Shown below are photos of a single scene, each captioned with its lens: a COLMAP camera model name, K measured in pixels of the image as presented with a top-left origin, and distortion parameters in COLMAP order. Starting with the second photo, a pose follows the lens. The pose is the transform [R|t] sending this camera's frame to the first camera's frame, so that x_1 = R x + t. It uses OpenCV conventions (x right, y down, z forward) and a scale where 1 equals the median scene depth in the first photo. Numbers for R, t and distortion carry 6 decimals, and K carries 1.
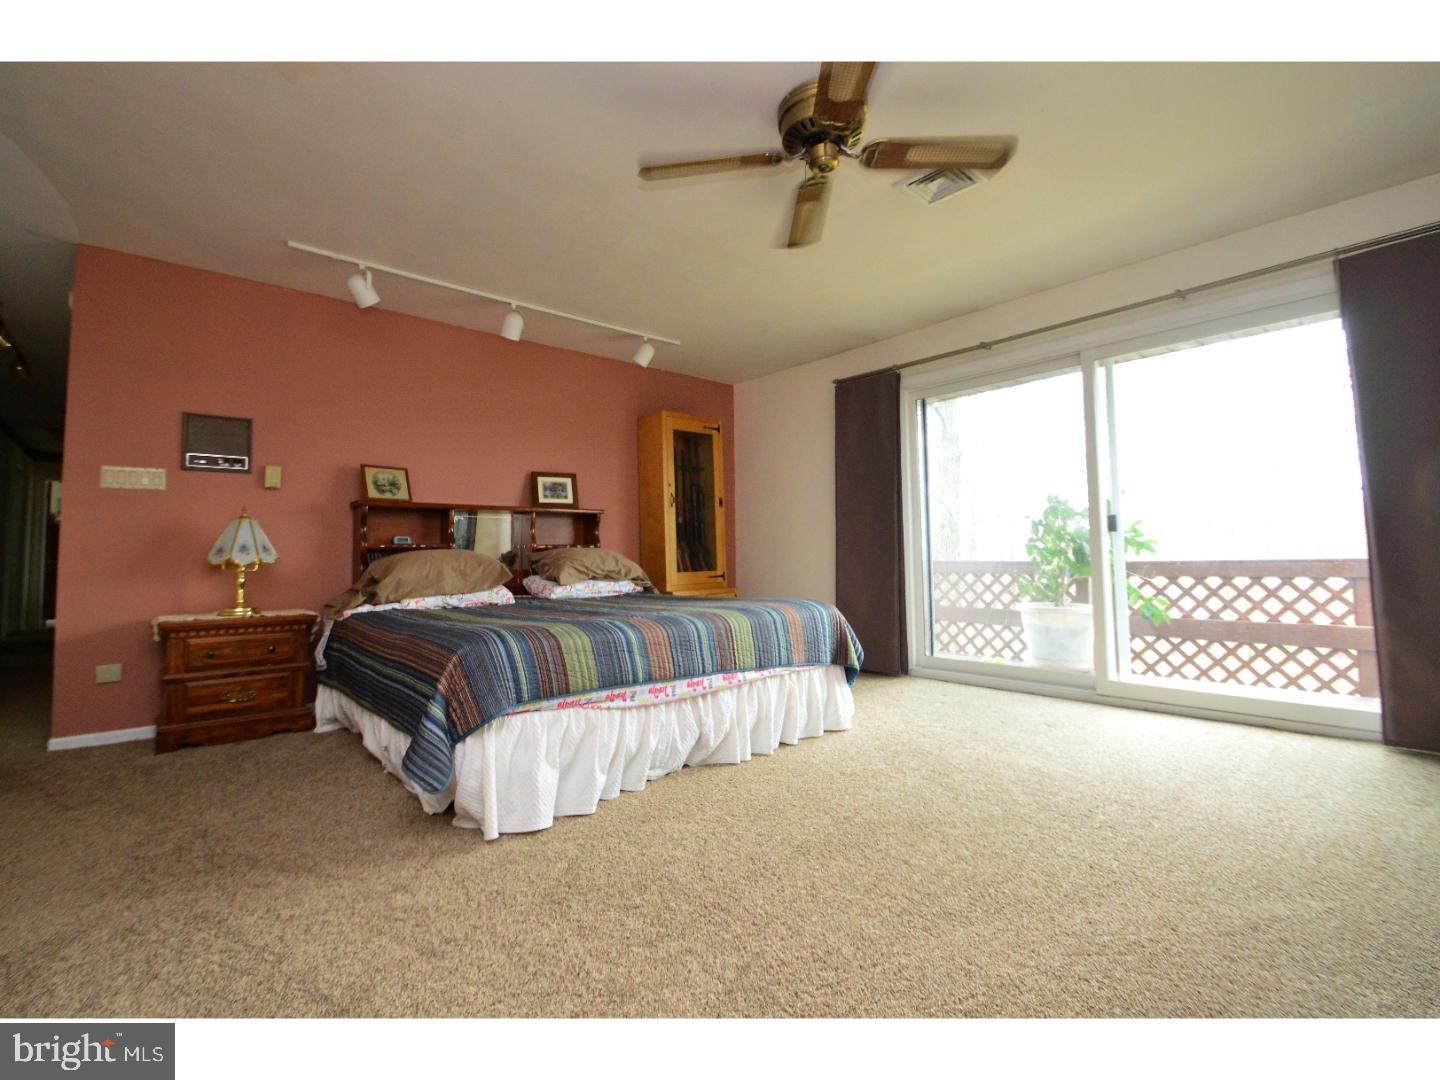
lens RADIAL K [[644.0, 0, 686.3], [0, 644.0, 514.8], [0, 0, 1]] dist [0.013986, -0.014820]
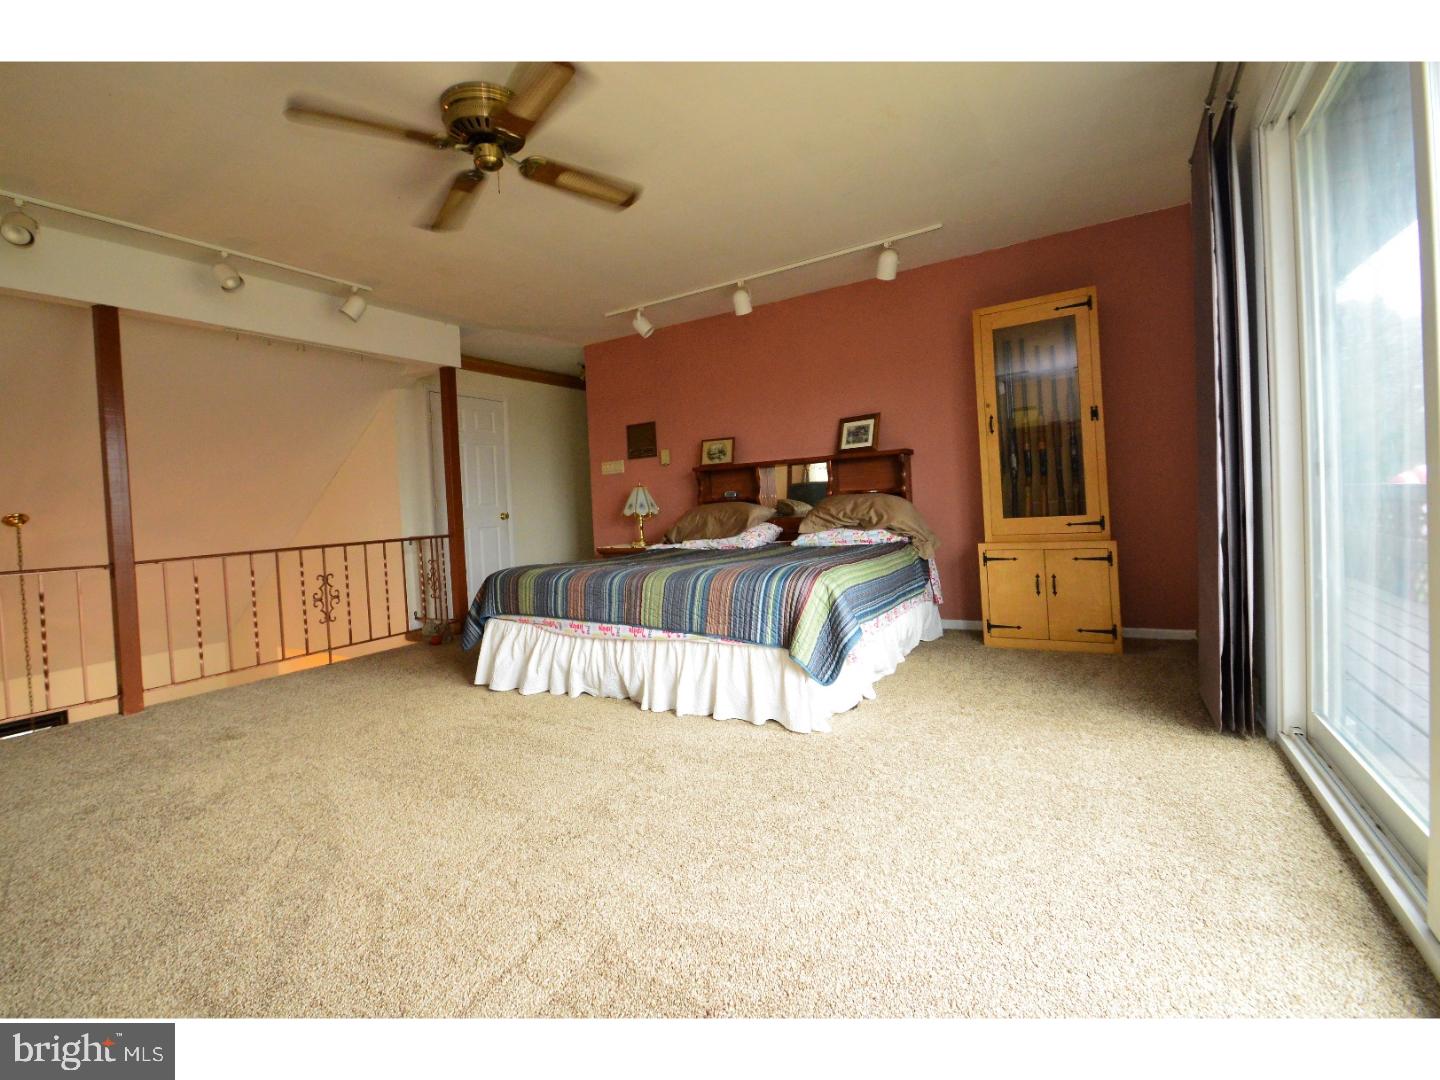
lens RADIAL K [[644.0, 0, 686.3], [0, 644.0, 514.8], [0, 0, 1]] dist [0.013986, -0.014820]
pose [[0.306687, 0.010900, -0.951748, 0.884151], [0.109850, 0.992847, 0.046768, 0.011793], [0.945450, -0.118892, 0.303296, 0.603840]]
